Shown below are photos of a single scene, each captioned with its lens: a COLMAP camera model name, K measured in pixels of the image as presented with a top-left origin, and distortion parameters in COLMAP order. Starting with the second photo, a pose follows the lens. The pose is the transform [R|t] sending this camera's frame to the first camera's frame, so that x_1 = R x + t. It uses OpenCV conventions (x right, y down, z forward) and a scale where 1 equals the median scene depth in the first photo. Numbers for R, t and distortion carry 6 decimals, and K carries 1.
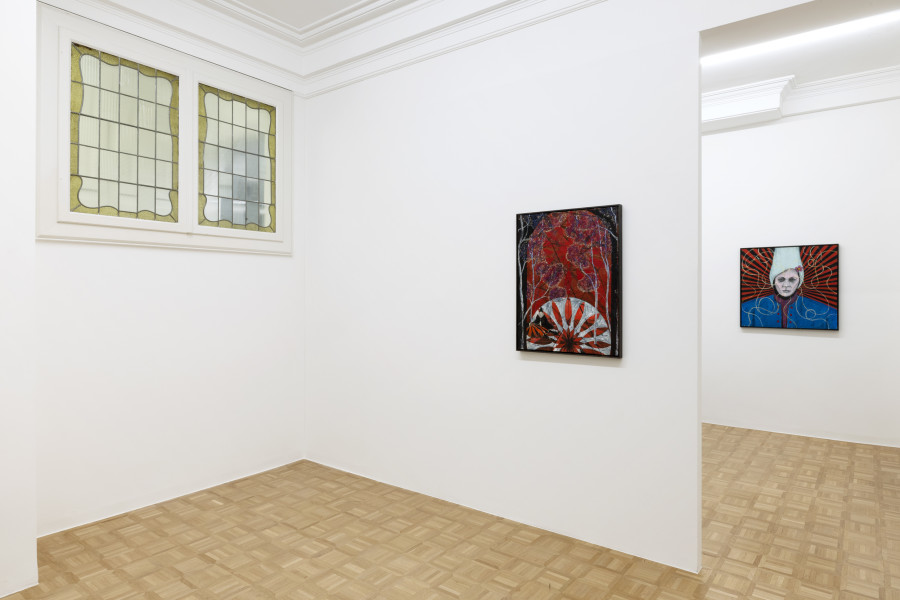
lens RADIAL K [[540.6, 0, 449.0], [0, 540.6, 297.6], [0, 0, 1]] dist [0.000057, 0.004833]
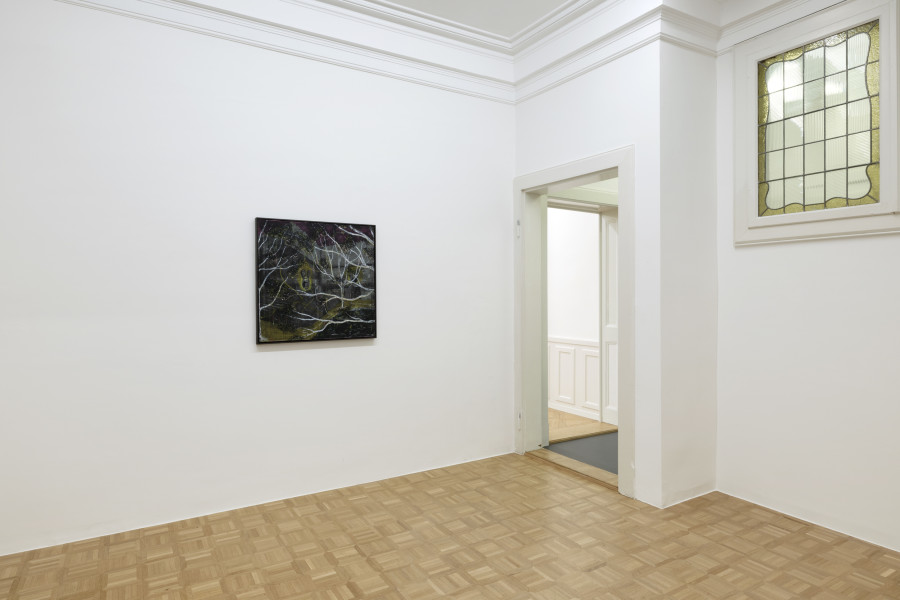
lens RADIAL K [[540.6, 0, 449.7], [0, 540.6, 300.8], [0, 0, 1]] dist [0.000057, 0.004833]
pose [[-0.356685, 0.018583, -0.934040, 0.552134], [-0.004188, 0.999760, 0.021489, -0.009944], [0.934215, 0.011576, -0.356522, 0.811045]]
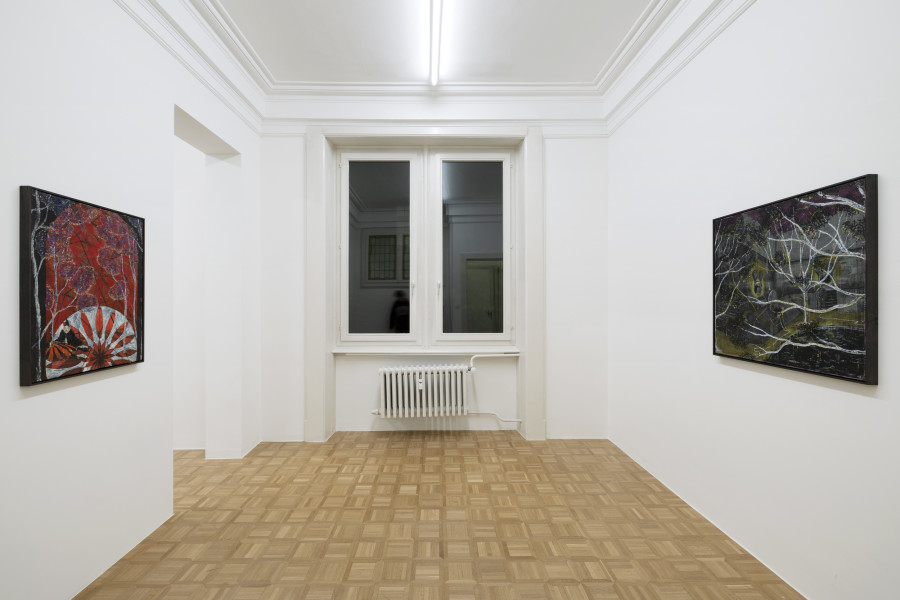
lens RADIAL K [[394.5, 0, 437.5], [0, 394.5, 286.1], [0, 0, 1]] dist [0.001874, 0.000284]
pose [[-0.608585, 0.029627, 0.792936, -0.606155], [0.008919, 0.999495, -0.030499, -0.008273], [-0.793439, -0.011489, -0.608541, 0.926014]]
